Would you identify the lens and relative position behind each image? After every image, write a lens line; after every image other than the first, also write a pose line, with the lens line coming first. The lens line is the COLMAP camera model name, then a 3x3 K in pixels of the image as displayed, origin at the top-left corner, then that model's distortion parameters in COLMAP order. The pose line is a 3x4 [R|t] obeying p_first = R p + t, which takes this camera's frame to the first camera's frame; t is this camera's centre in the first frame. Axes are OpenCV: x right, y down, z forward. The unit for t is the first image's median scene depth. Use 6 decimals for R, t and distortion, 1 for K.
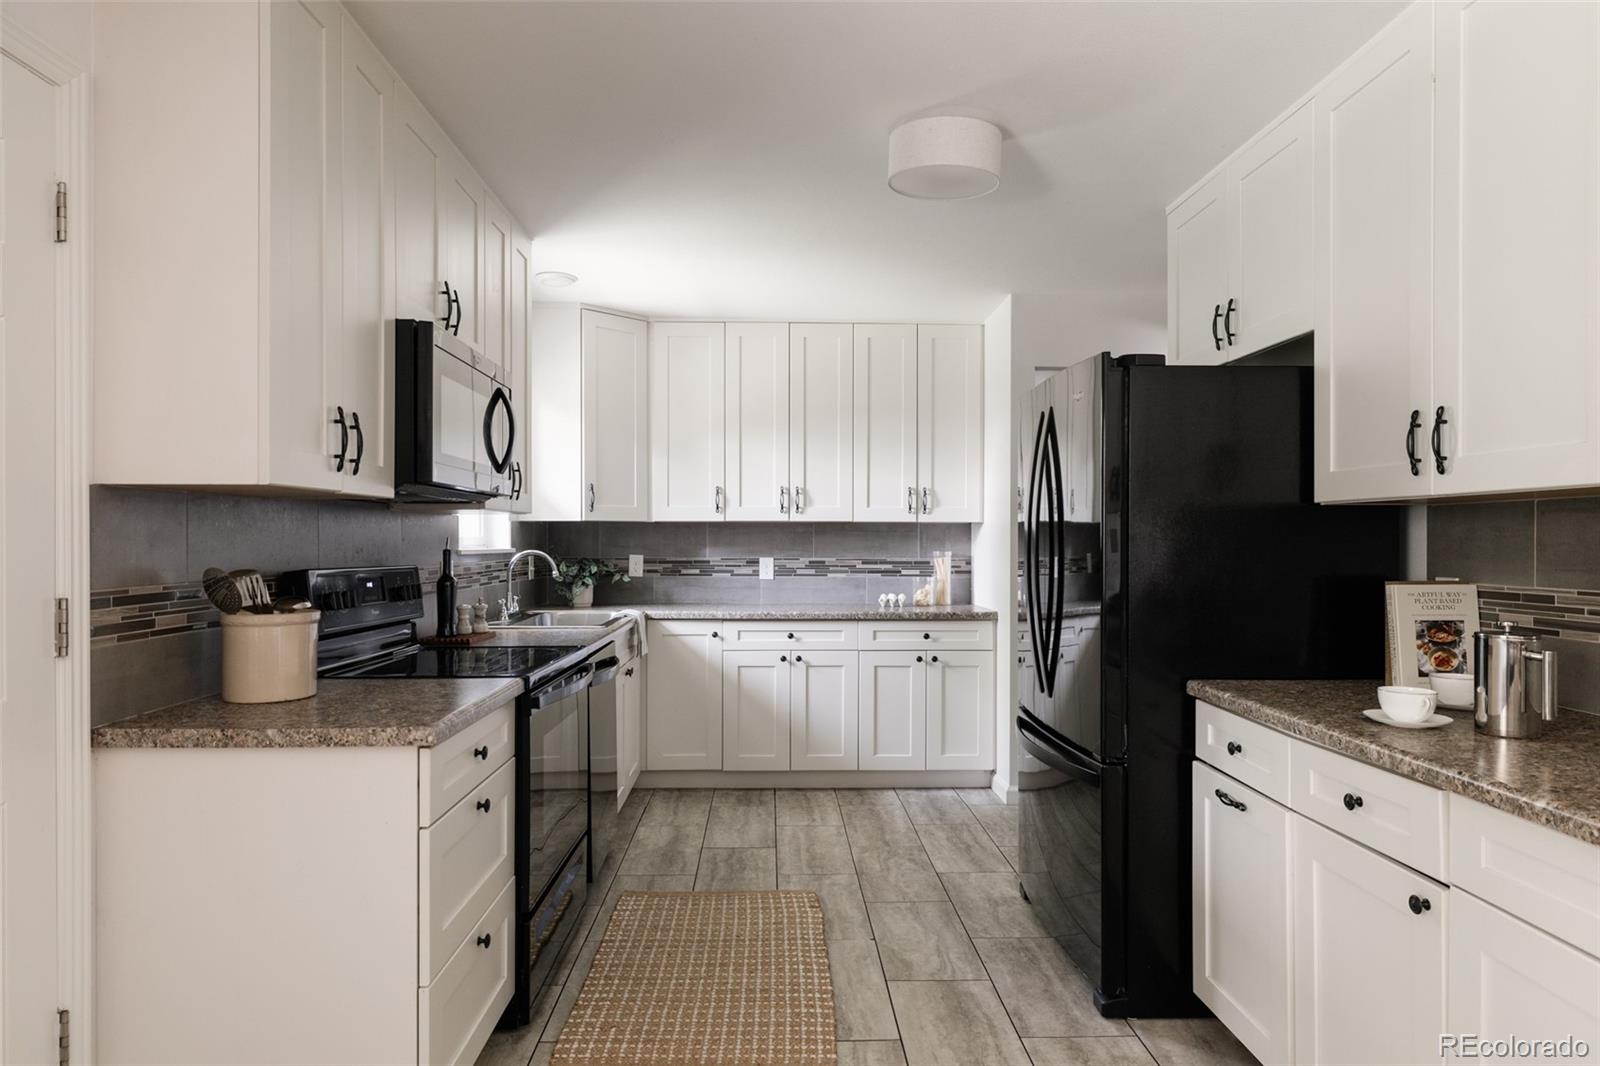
lens RADIAL K [[952.2, 0, 800.2], [0, 952.2, 535.7], [0, 0, 1]] dist [0.000454, 0.000007]
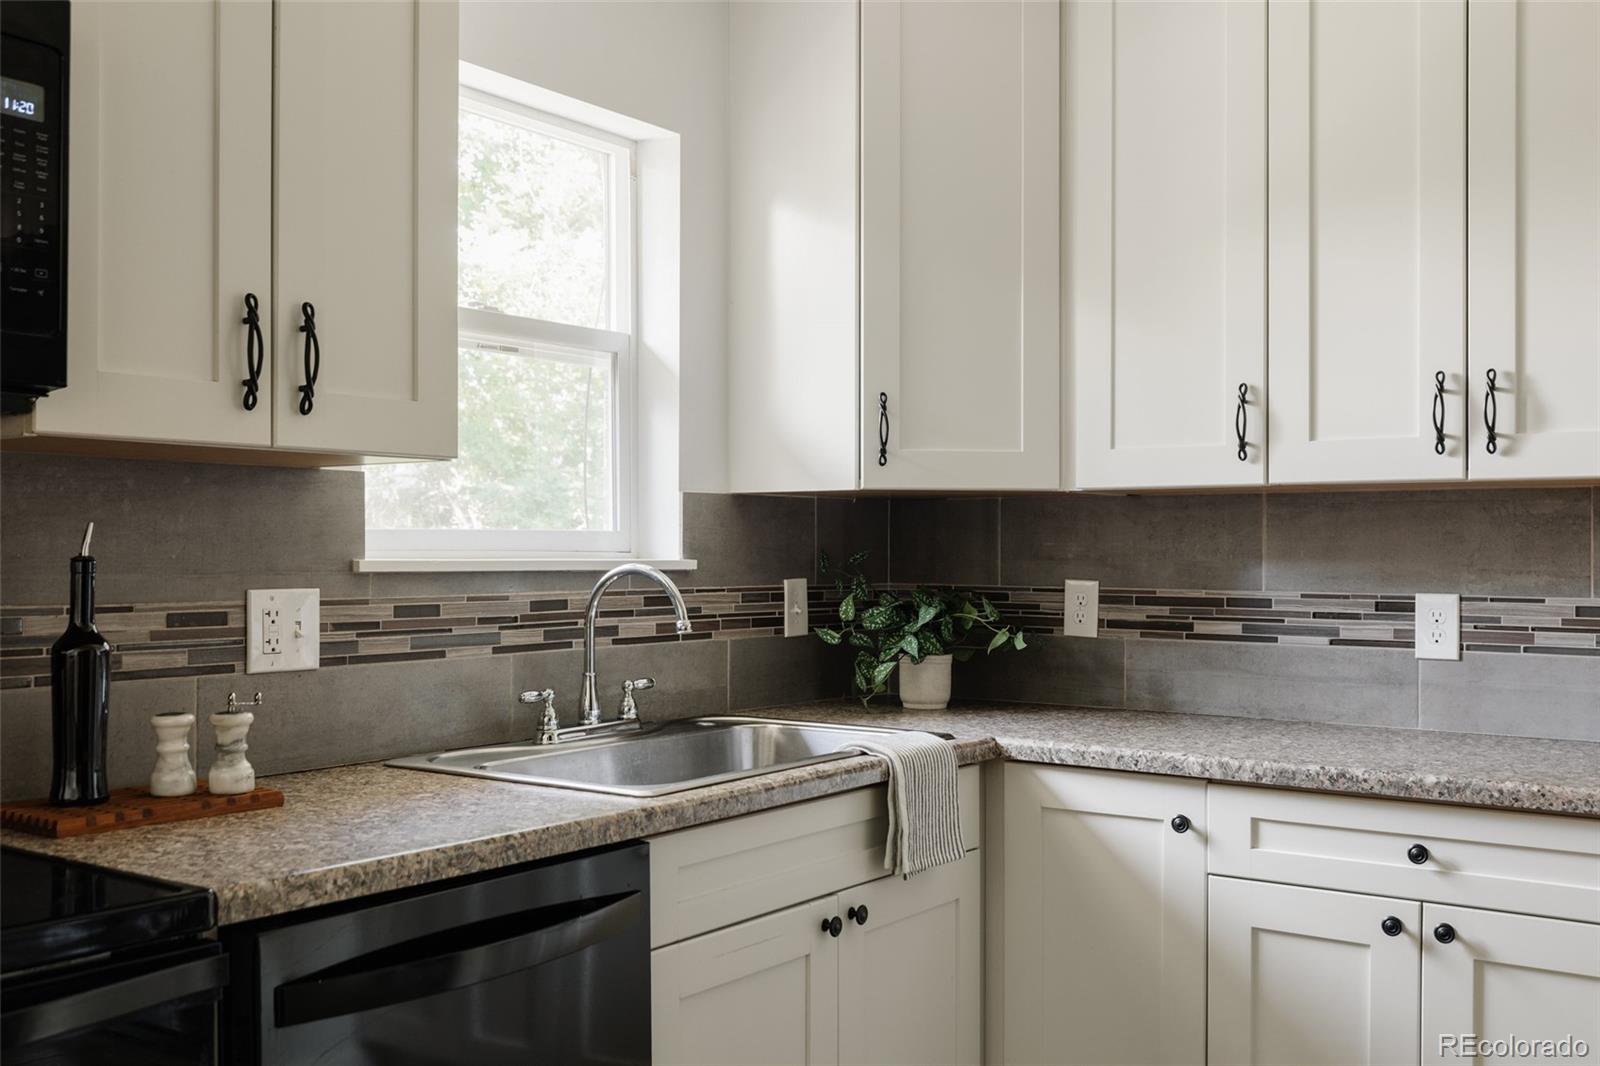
lens RADIAL K [[1585.9, 0, 799.2], [0, 1585.9, 535.5], [0, 0, 1]] dist [0.012398, 0.000000]
pose [[0.794475, -0.003345, -0.607288, 0.132505], [-0.000543, 0.999981, -0.006218, 0.006514], [0.607297, 0.005270, 0.794457, 0.447097]]
